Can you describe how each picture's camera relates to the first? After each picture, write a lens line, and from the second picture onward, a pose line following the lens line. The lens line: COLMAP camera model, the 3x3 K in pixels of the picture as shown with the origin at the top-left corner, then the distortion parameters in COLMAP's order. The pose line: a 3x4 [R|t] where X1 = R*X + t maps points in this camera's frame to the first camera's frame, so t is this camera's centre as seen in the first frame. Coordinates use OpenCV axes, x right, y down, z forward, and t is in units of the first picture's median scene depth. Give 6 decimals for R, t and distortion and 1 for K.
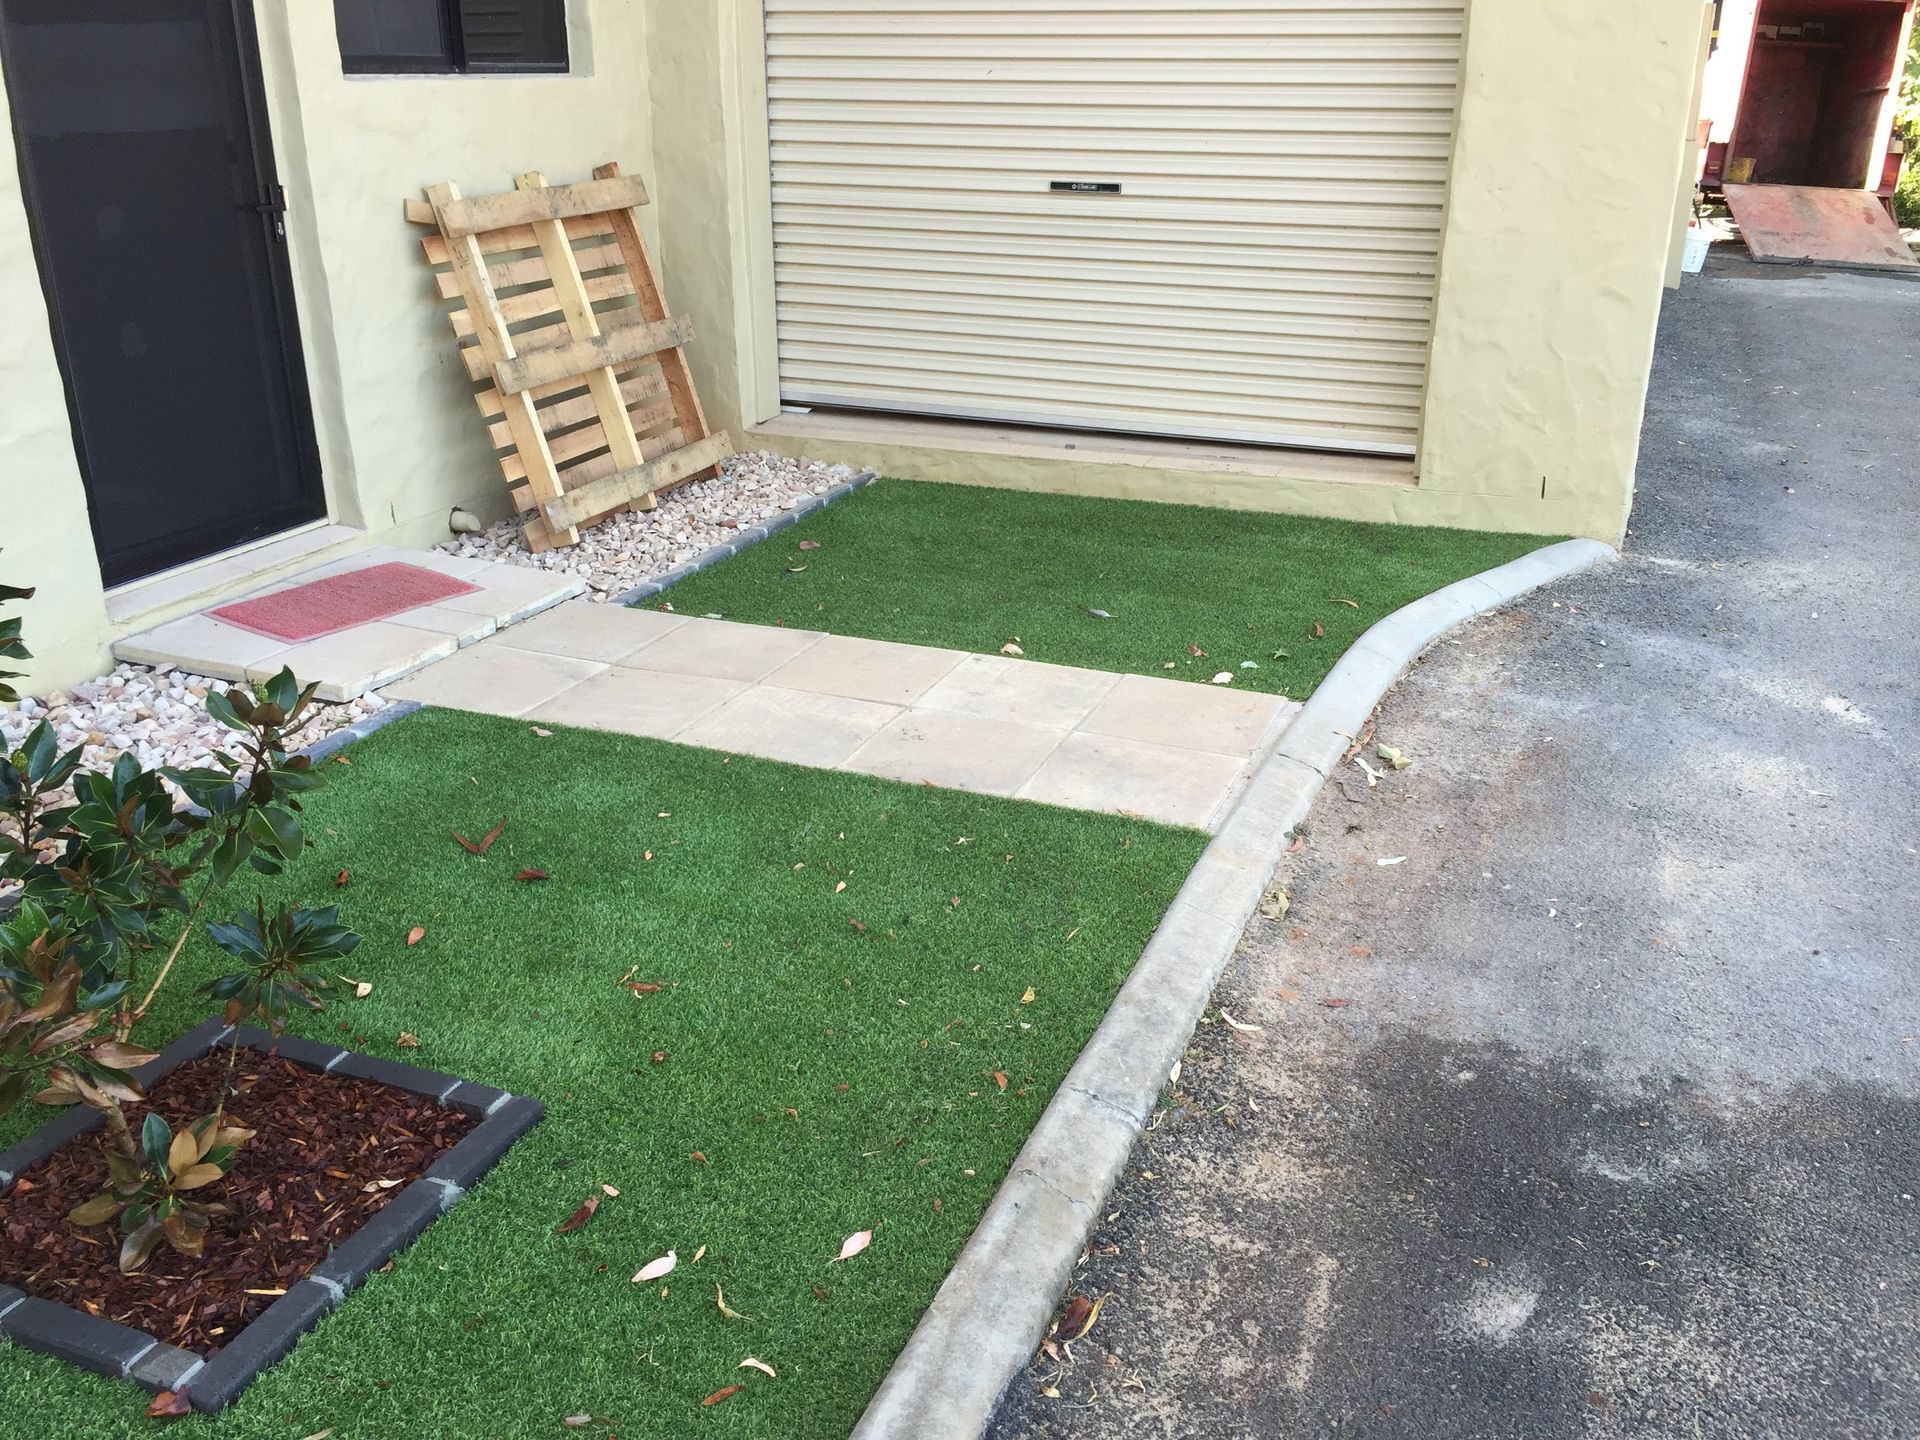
lens RADIAL K [[1650.9, 0, 962.3], [0, 1650.9, 720.4], [0, 0, 1]] dist [0.037073, -0.036365]
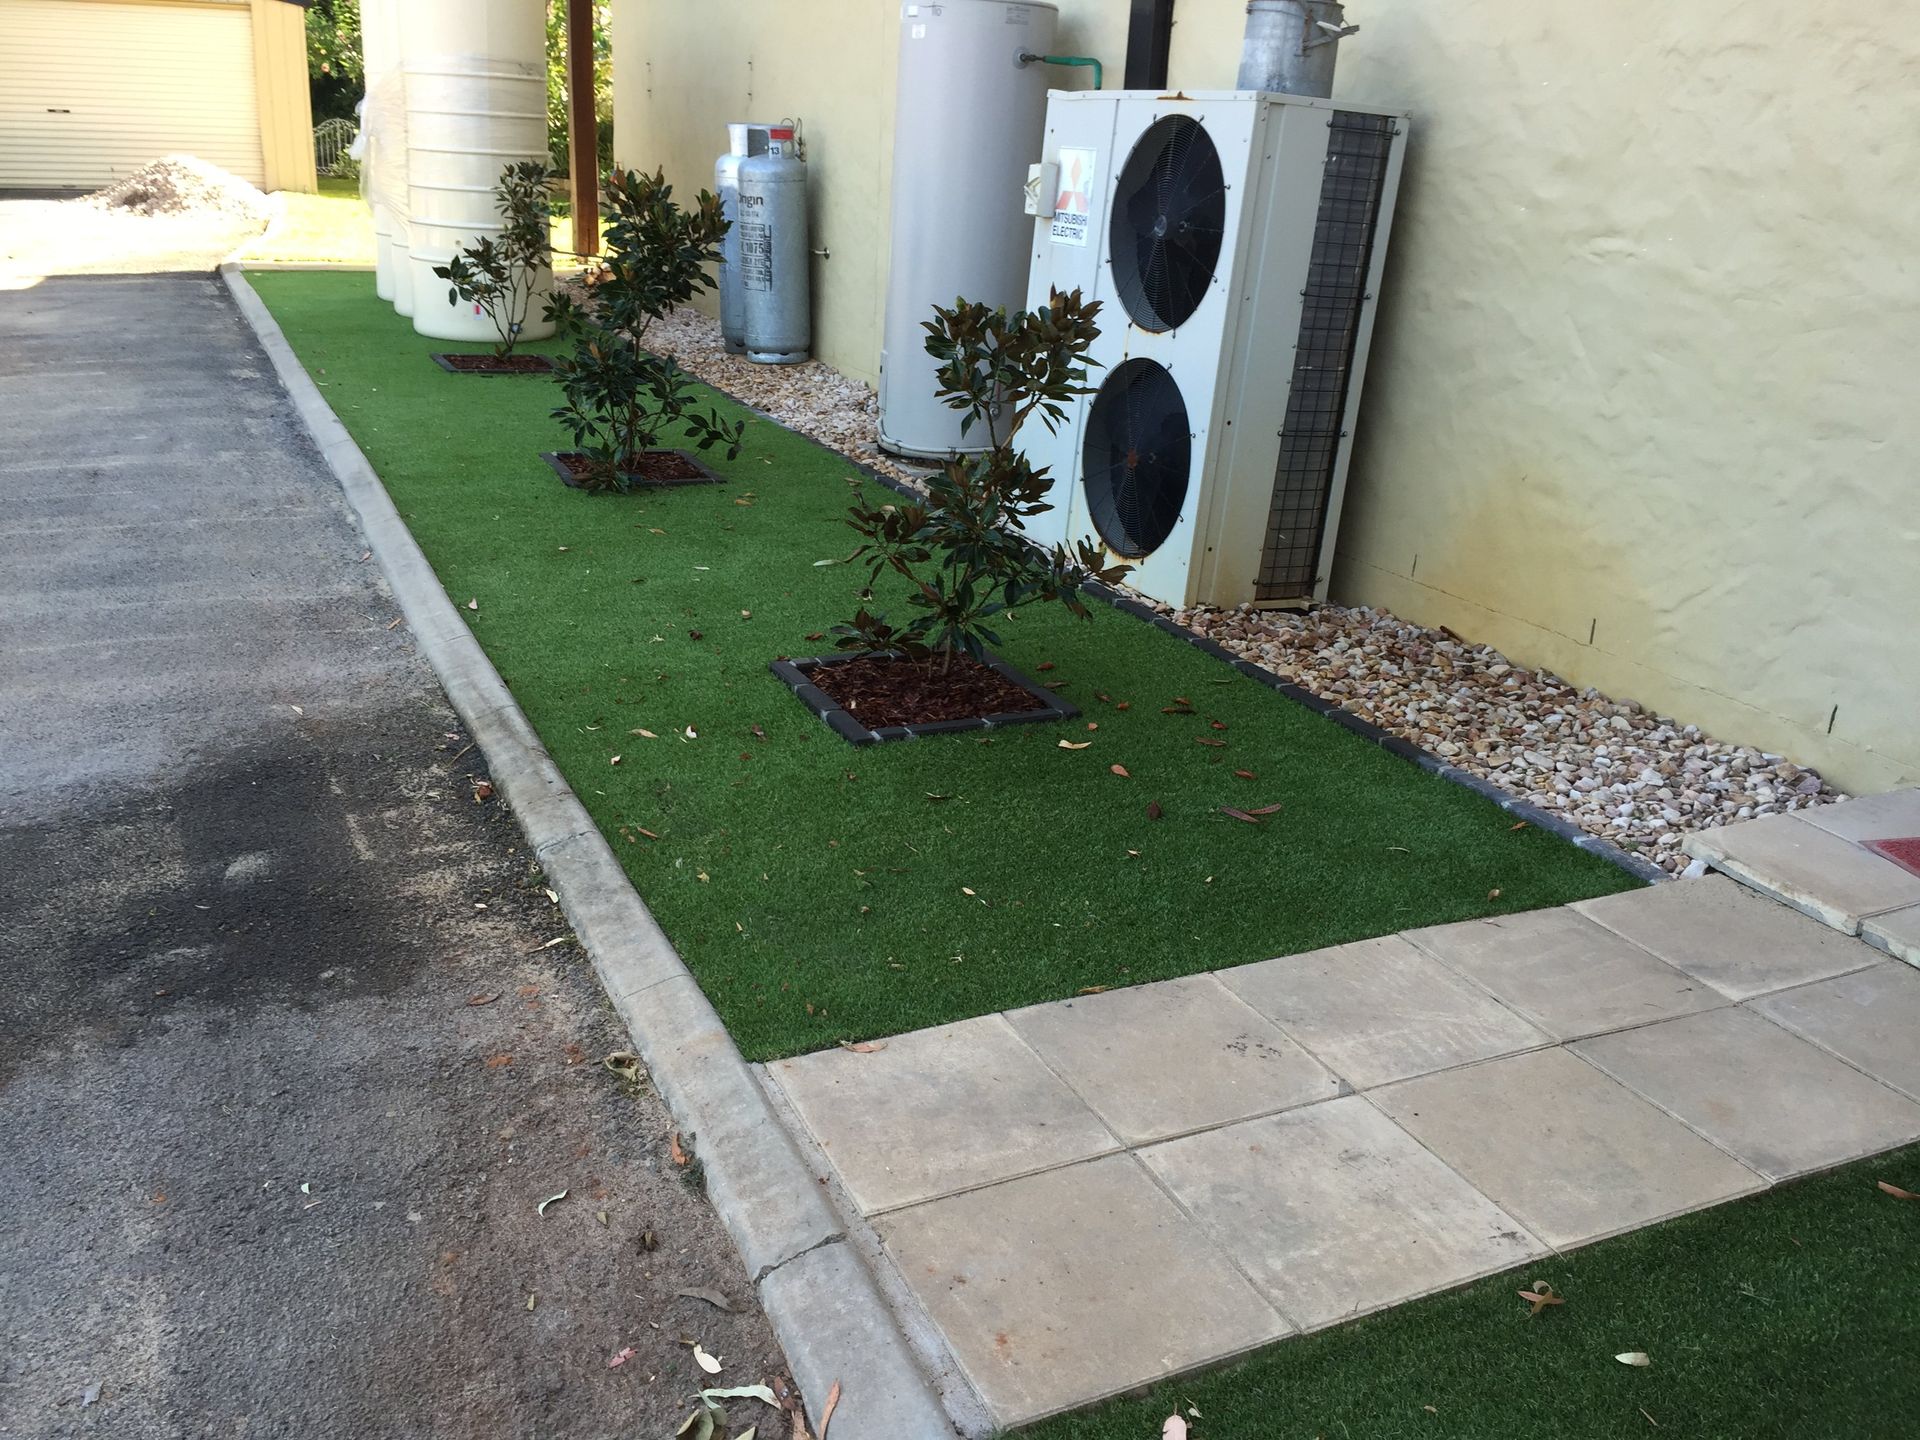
lens RADIAL K [[1650.9, 0, 960.8], [0, 1650.9, 720.1], [0, 0, 1]] dist [0.037073, -0.036365]
pose [[-0.676033, 0.220328, -0.703161, 0.706001], [-0.313801, 0.777317, 0.545258, -0.607184], [0.666715, 0.589265, -0.456353, 1.569052]]
